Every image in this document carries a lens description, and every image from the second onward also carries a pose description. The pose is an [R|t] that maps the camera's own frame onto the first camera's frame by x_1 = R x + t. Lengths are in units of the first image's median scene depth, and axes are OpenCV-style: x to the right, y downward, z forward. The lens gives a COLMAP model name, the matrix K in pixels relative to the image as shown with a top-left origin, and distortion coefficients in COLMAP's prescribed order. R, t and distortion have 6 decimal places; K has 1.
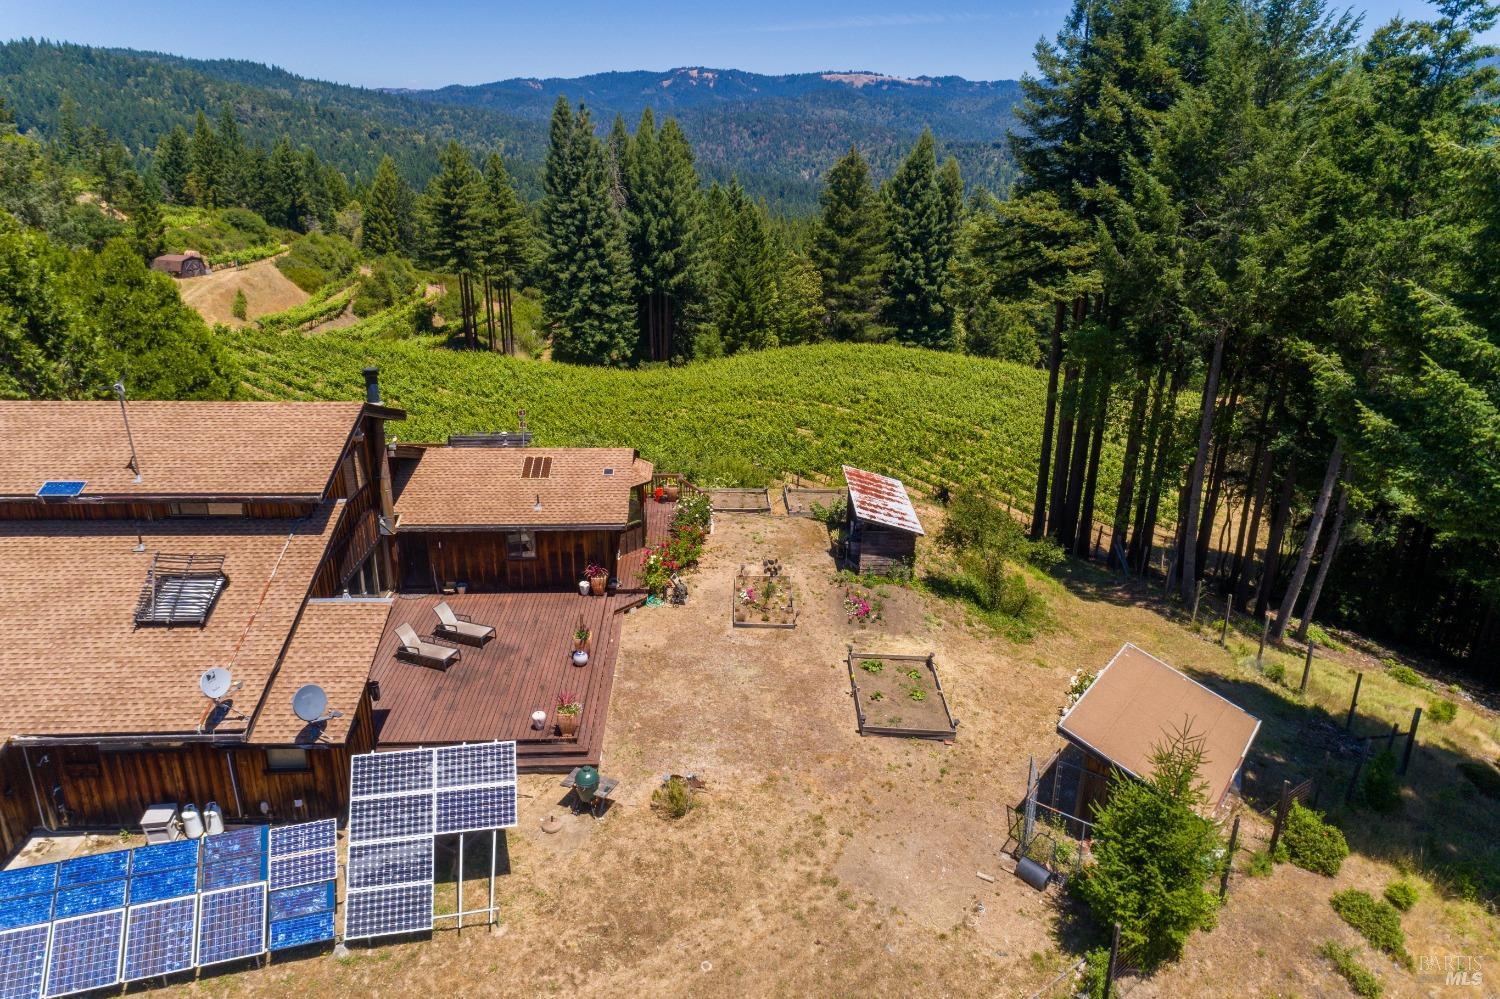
lens RADIAL K [[1000.9, 0, 750.0], [0, 1000.9, 491.3], [0, 0, 1]] dist [0.027459, 0.005885]
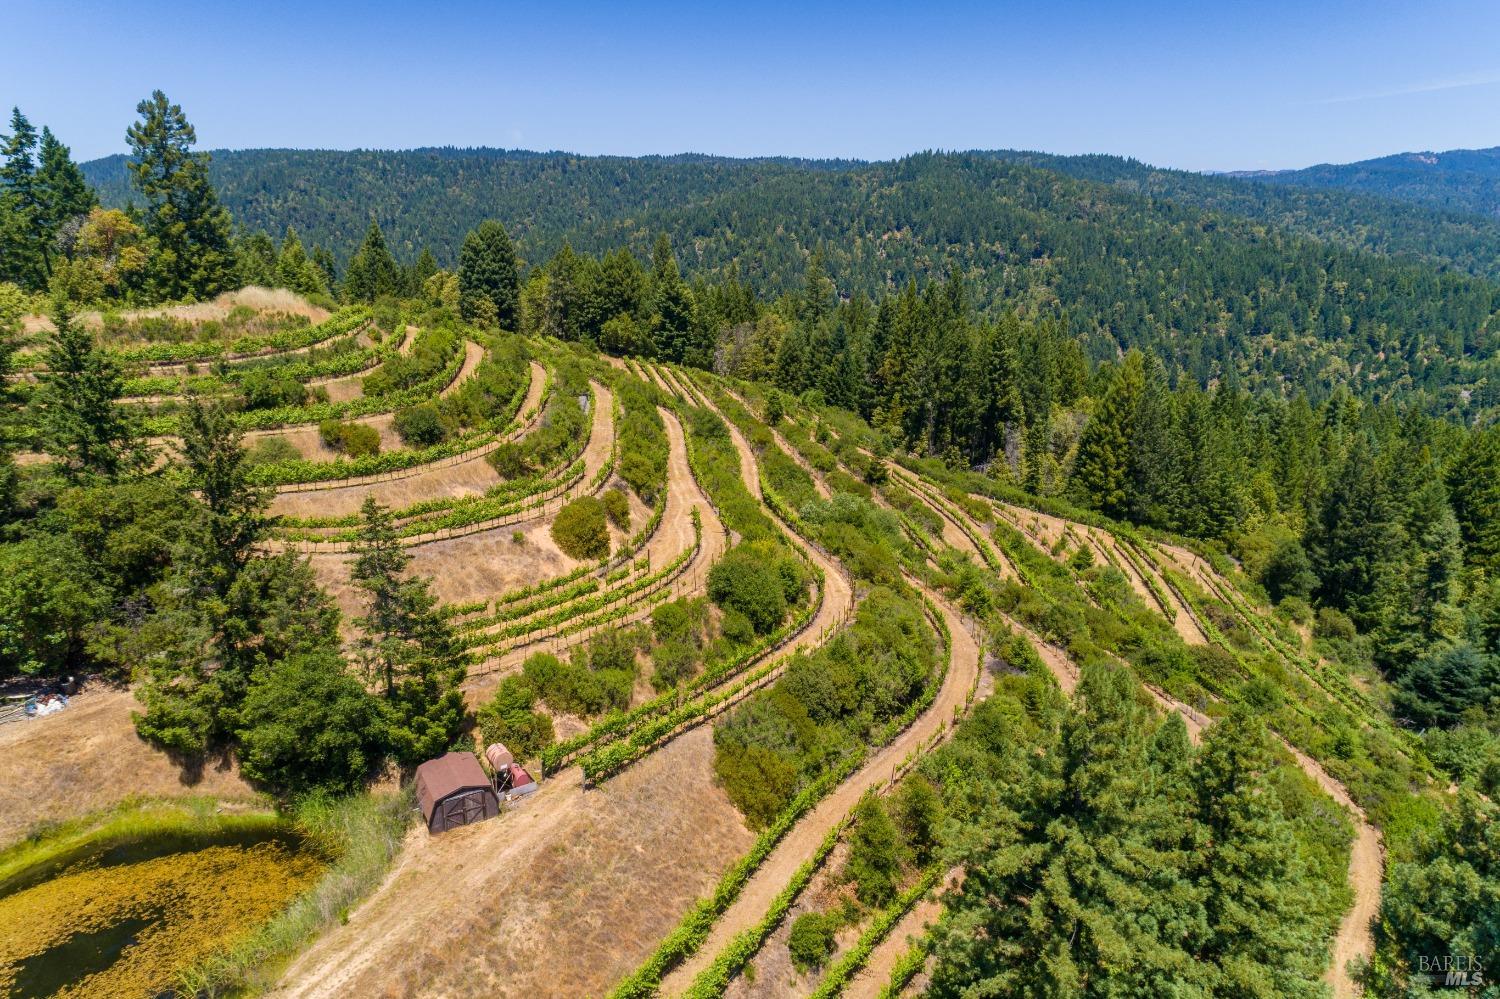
lens RADIAL K [[1000.9, 0, 748.8], [0, 1000.9, 495.0], [0, 0, 1]] dist [0.027459, 0.005885]
pose [[0.724662, 0.183796, -0.664141, -0.095309], [-0.229818, 0.973057, 0.018526, -0.201384], [0.649653, 0.139206, 0.747378, 0.372213]]
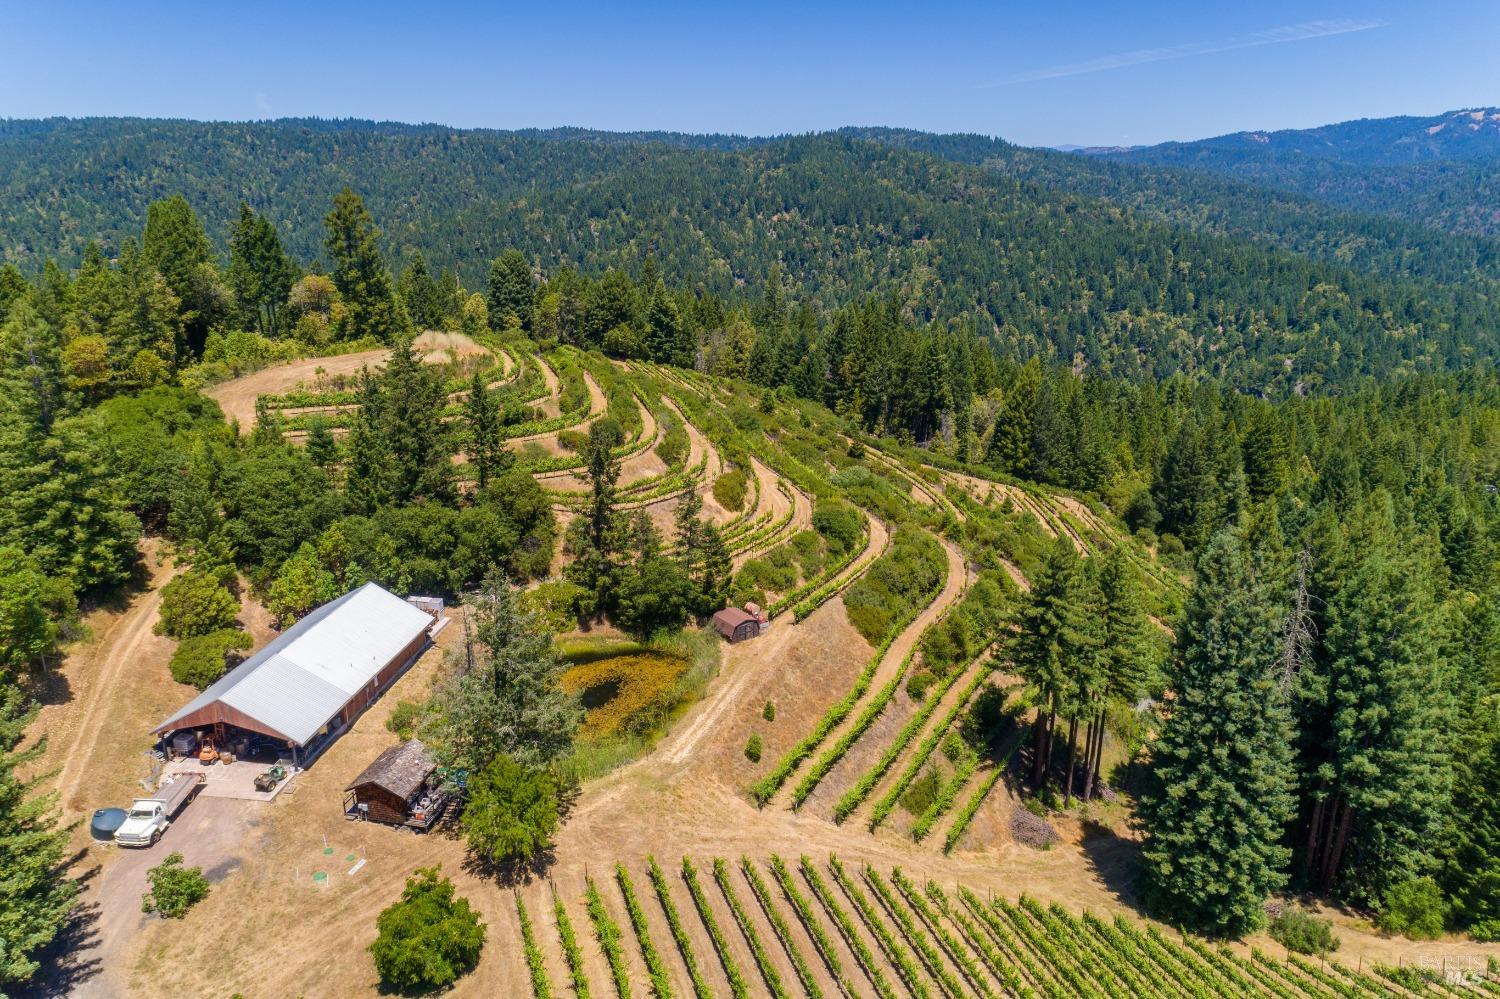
lens RADIAL K [[1000.9, 0, 748.6], [0, 1000.9, 496.9], [0, 0, 1]] dist [0.027459, 0.005885]
pose [[0.801334, 0.176585, -0.571561, -0.031725], [-0.200586, 0.979443, 0.021377, -0.182427], [0.563586, 0.097517, 0.820281, 0.134029]]
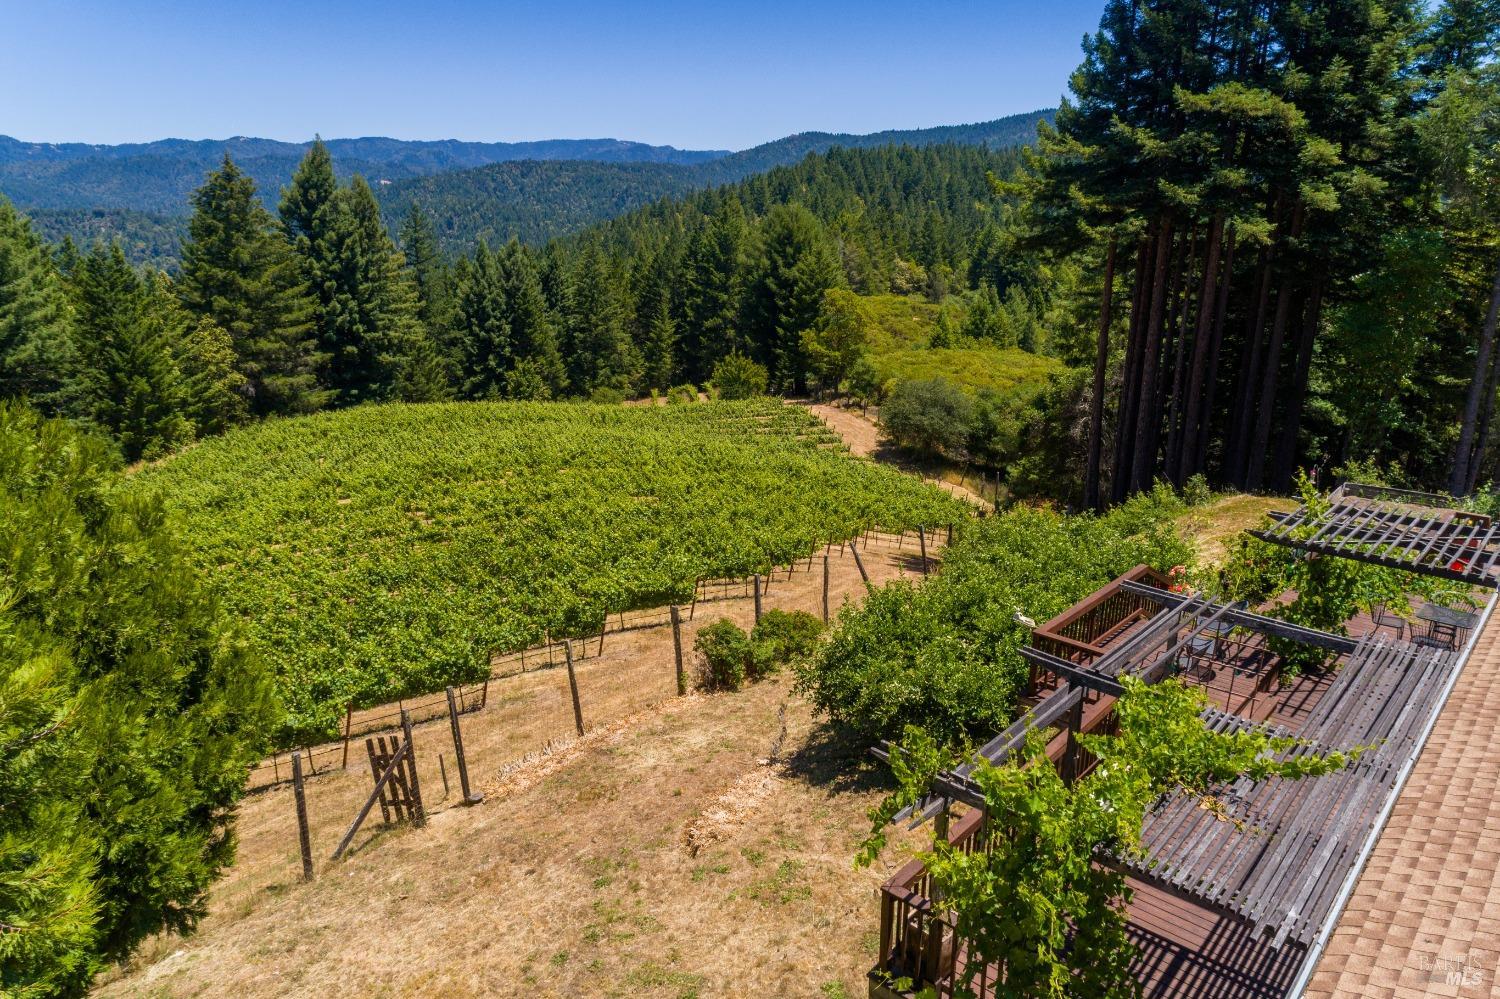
lens RADIAL K [[1000.9, 0, 748.6], [0, 1000.9, 493.6], [0, 0, 1]] dist [0.027459, 0.005885]
pose [[0.701366, -0.208572, 0.681604, -0.111698], [0.249842, 0.967502, 0.038971, -0.022658], [-0.667581, 0.142960, 0.730683, 0.142165]]
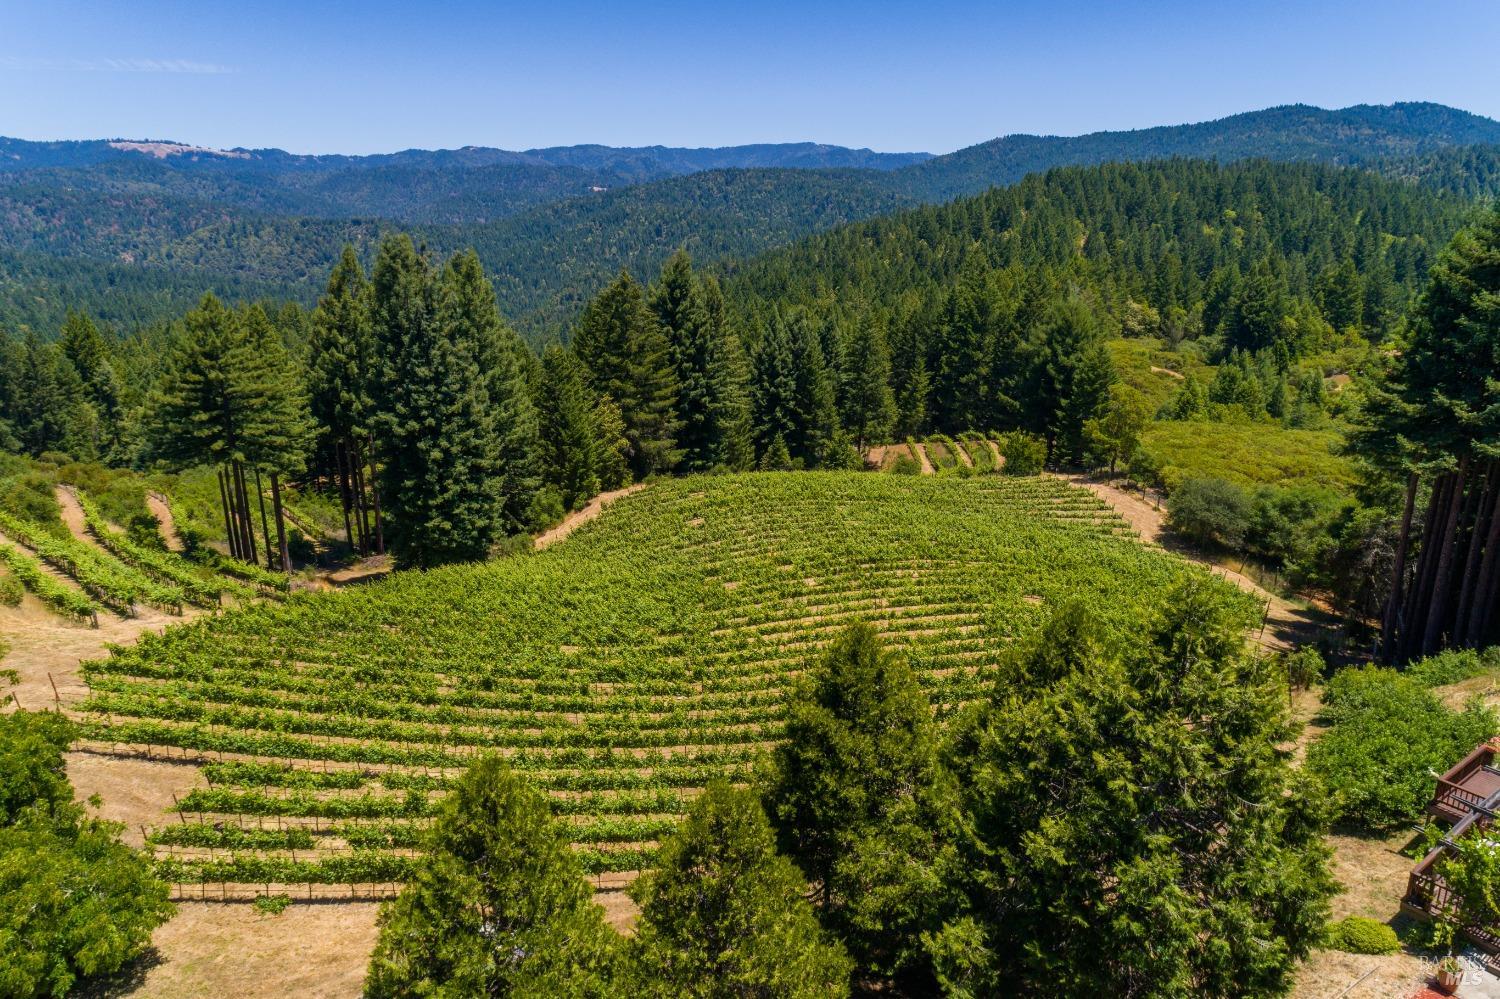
lens RADIAL K [[1000.9, 0, 748.4], [0, 1000.9, 493.8], [0, 0, 1]] dist [0.027459, 0.005885]
pose [[0.820649, -0.168745, 0.545949, -0.210846], [0.203289, 0.979114, -0.002946, -0.066308], [-0.534049, 0.113403, 0.837813, 0.103294]]
